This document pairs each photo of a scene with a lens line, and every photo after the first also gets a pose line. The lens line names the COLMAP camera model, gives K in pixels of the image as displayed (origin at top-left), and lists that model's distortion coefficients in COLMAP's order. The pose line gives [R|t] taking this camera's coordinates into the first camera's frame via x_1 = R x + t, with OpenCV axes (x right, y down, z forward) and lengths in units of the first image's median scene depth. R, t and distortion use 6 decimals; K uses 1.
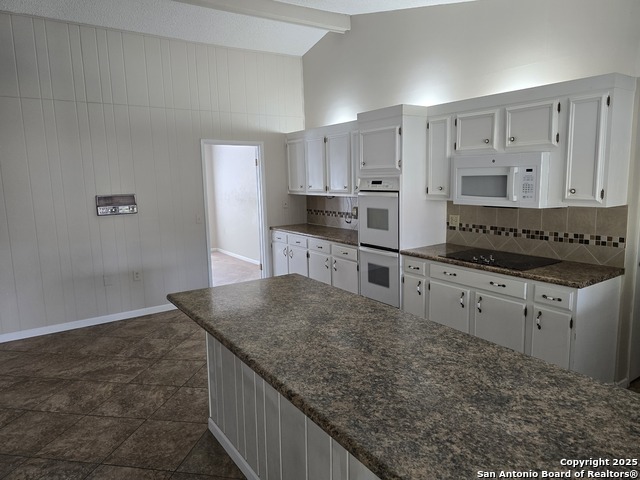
lens RADIAL K [[432.7, 0, 320.5], [0, 432.7, 237.6], [0, 0, 1]] dist [0.030176, -0.009243]
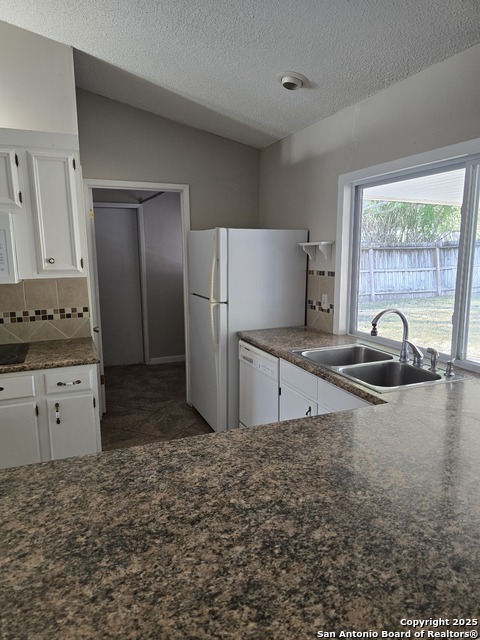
lens RADIAL K [[432.7, 0, 240.3], [0, 432.7, 323.0], [0, 0, 1]] dist [0.030176, -0.009243]
pose [[0.209118, -0.149940, 0.966327, -0.325763], [0.145009, 0.982005, 0.120992, -0.051568], [-0.967079, 0.114825, 0.227097, 0.671068]]
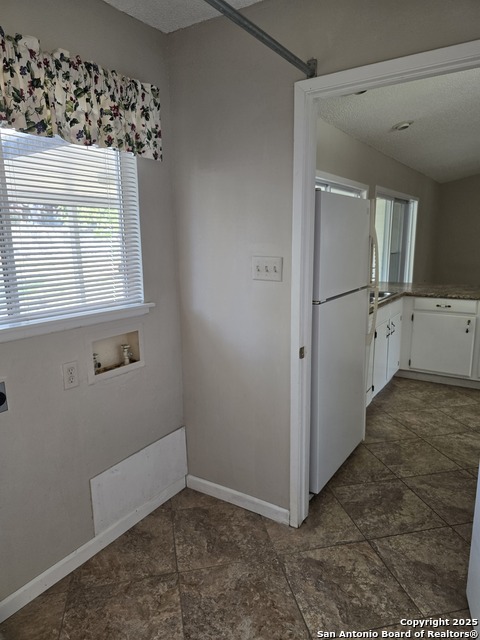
lens RADIAL K [[432.7, 0, 240.2], [0, 432.7, 320.5], [0, 0, 1]] dist [0.030176, -0.009243]
pose [[-0.923102, 0.100411, -0.371214, 0.705202], [-0.027549, 0.945561, 0.324276, -0.153626], [0.383567, 0.309567, -0.870083, 1.315713]]
